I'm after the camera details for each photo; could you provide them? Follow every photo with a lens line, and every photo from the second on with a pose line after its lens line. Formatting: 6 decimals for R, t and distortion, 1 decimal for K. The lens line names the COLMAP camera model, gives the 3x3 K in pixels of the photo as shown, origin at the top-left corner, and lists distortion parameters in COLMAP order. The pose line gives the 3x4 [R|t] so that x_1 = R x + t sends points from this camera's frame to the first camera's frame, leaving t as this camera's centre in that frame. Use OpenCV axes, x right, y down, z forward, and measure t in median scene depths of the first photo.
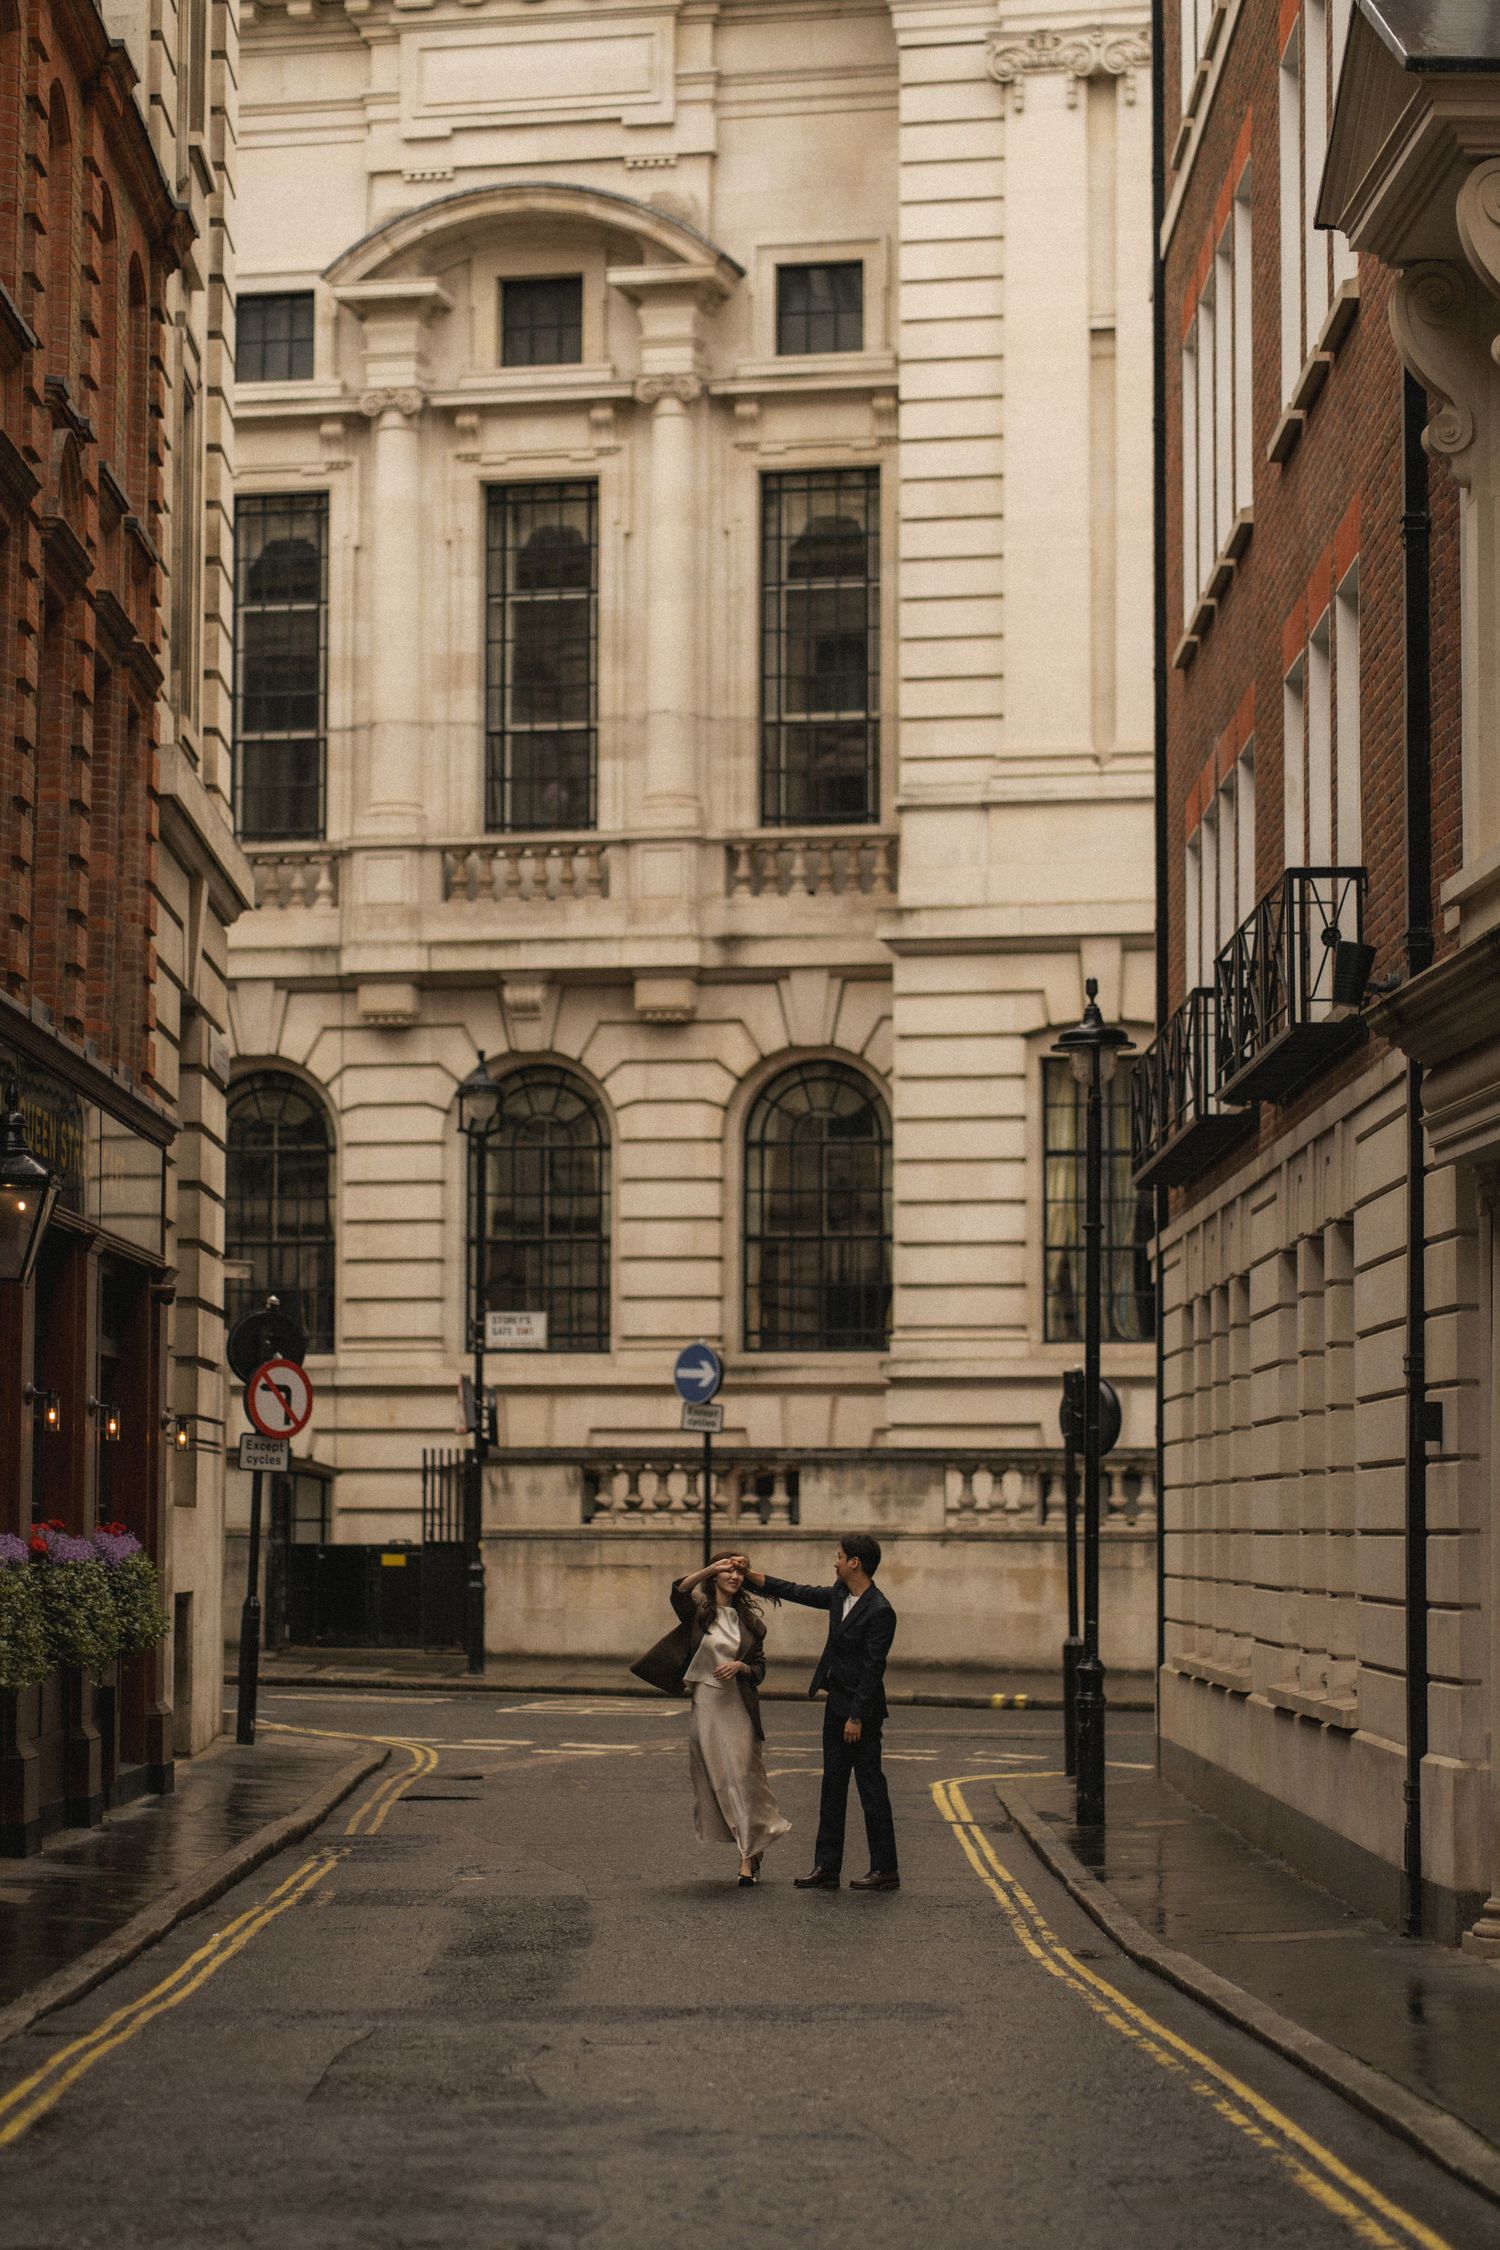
lens RADIAL K [[5352.3, 0, 741.9], [0, 5352.3, 1121.6], [0, 0, 1]] dist [-0.007357, 0.000000]
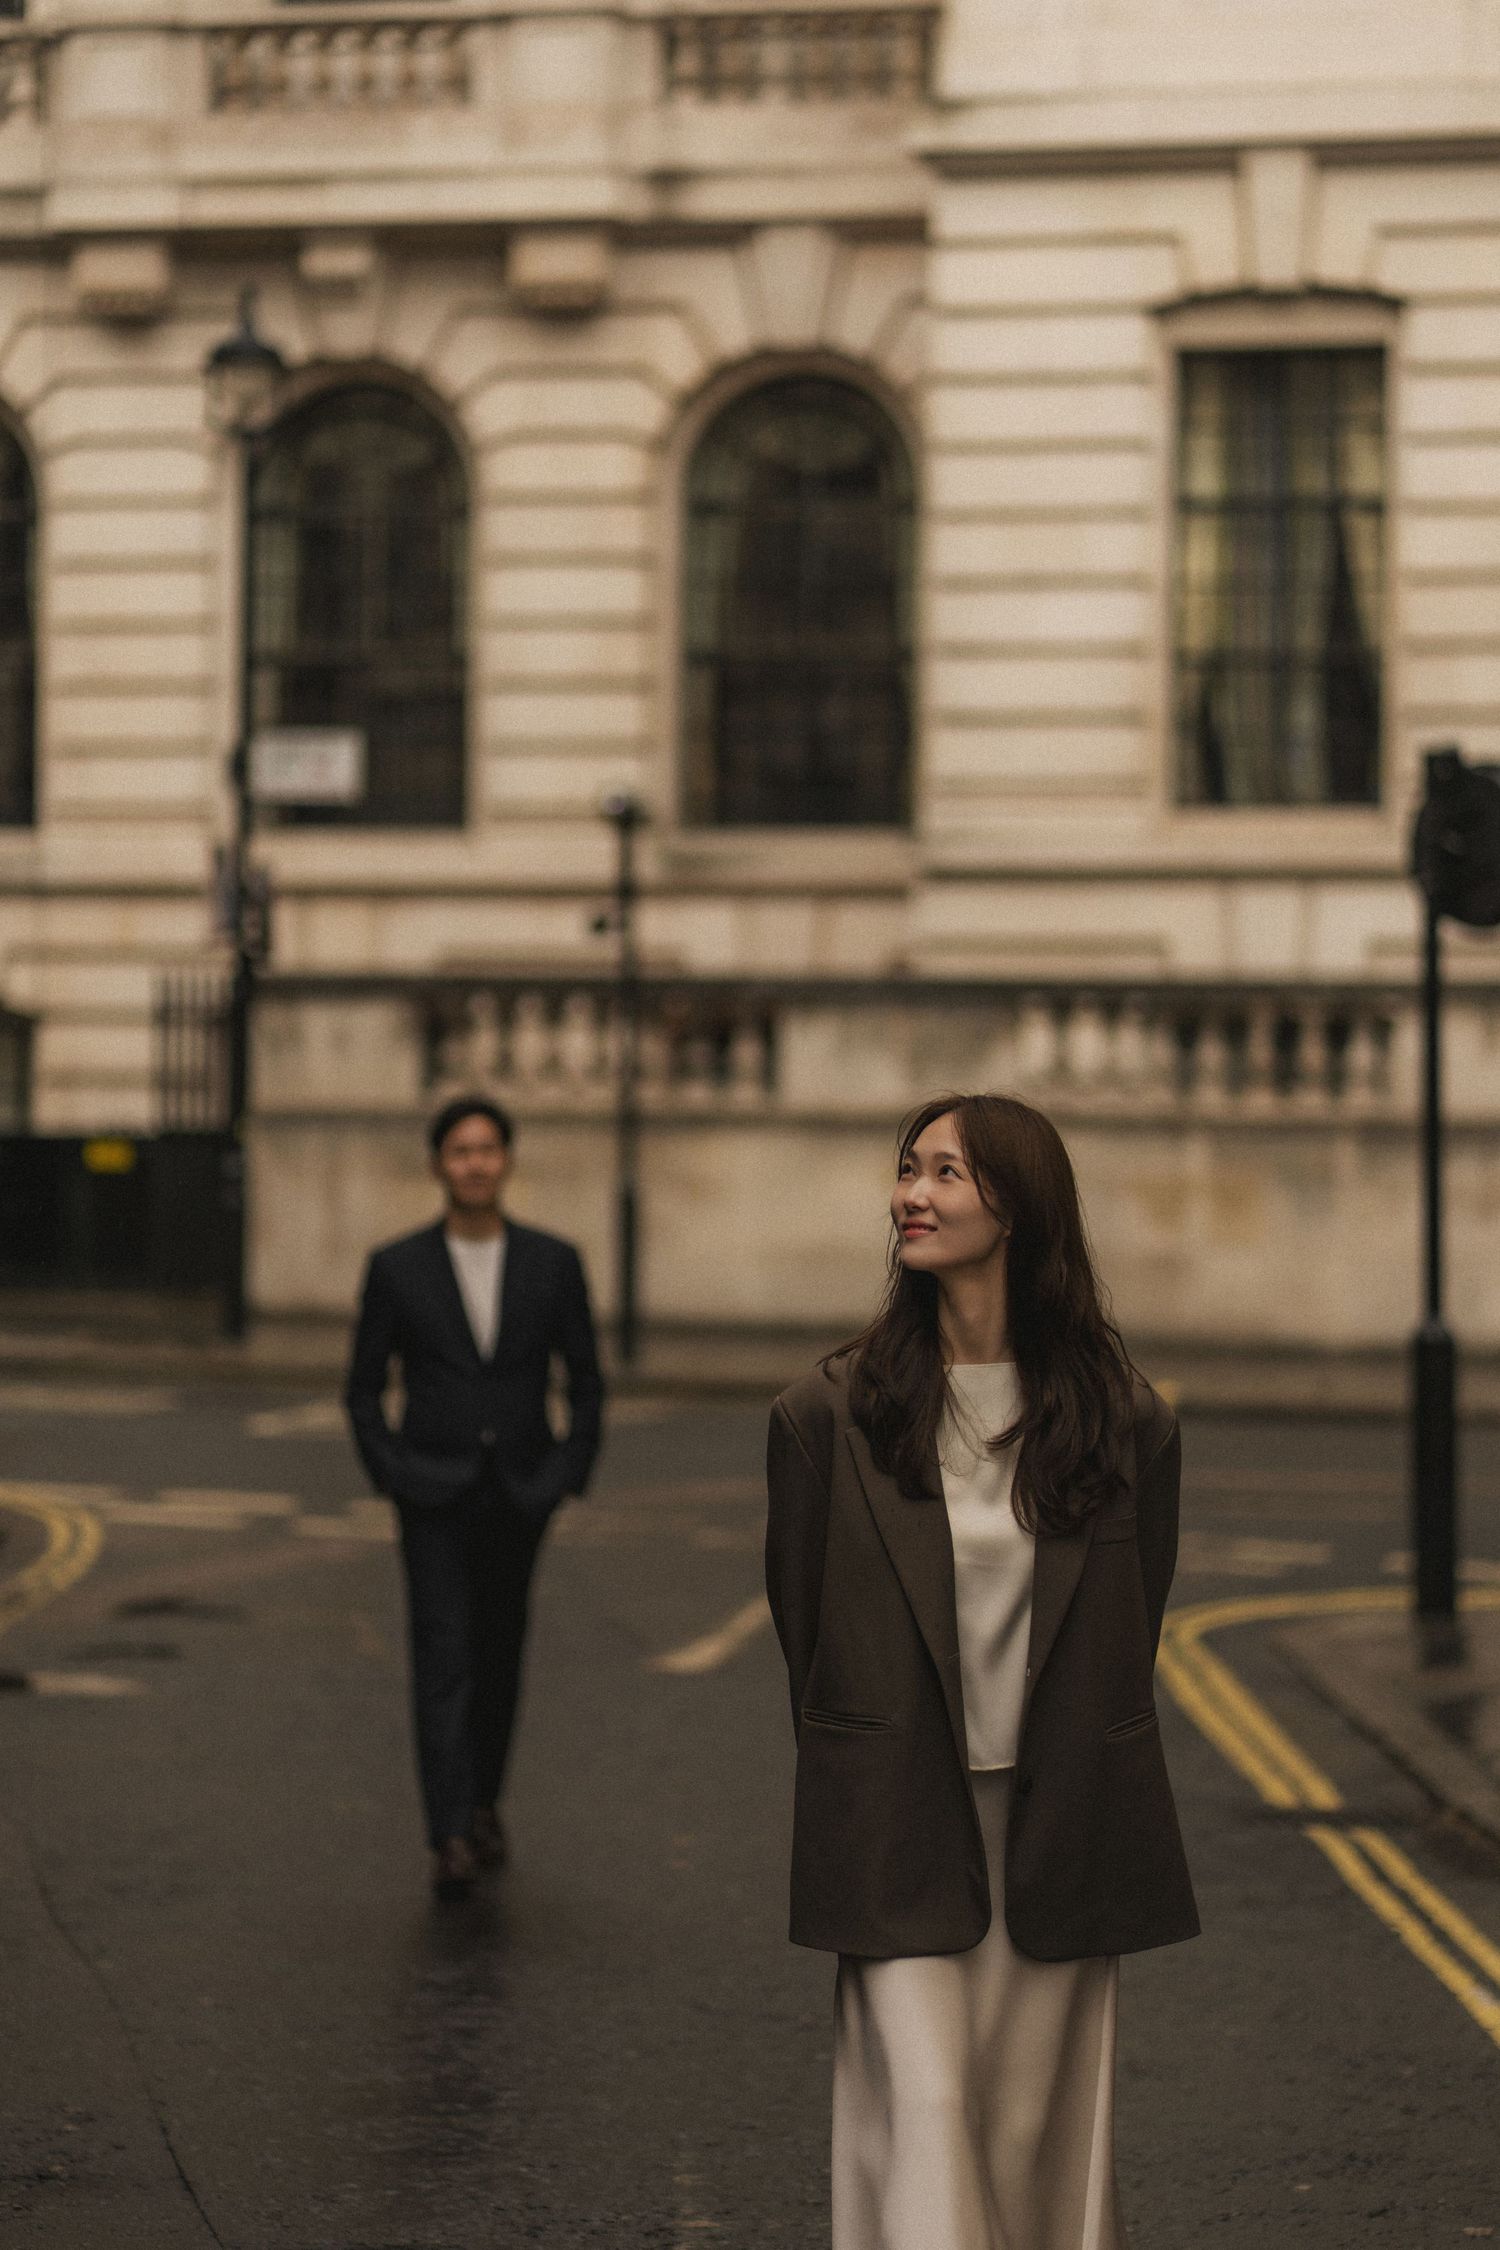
lens RADIAL K [[5352.3, 0, 752.4], [0, 5352.3, 1122.5], [0, 0, 1]] dist [-0.007357, 0.000000]
pose [[0.999738, 0.009738, 0.020727, -0.003972], [-0.011224, 0.997281, 0.072839, 0.031011], [-0.019961, -0.073052, 0.997128, 0.367703]]
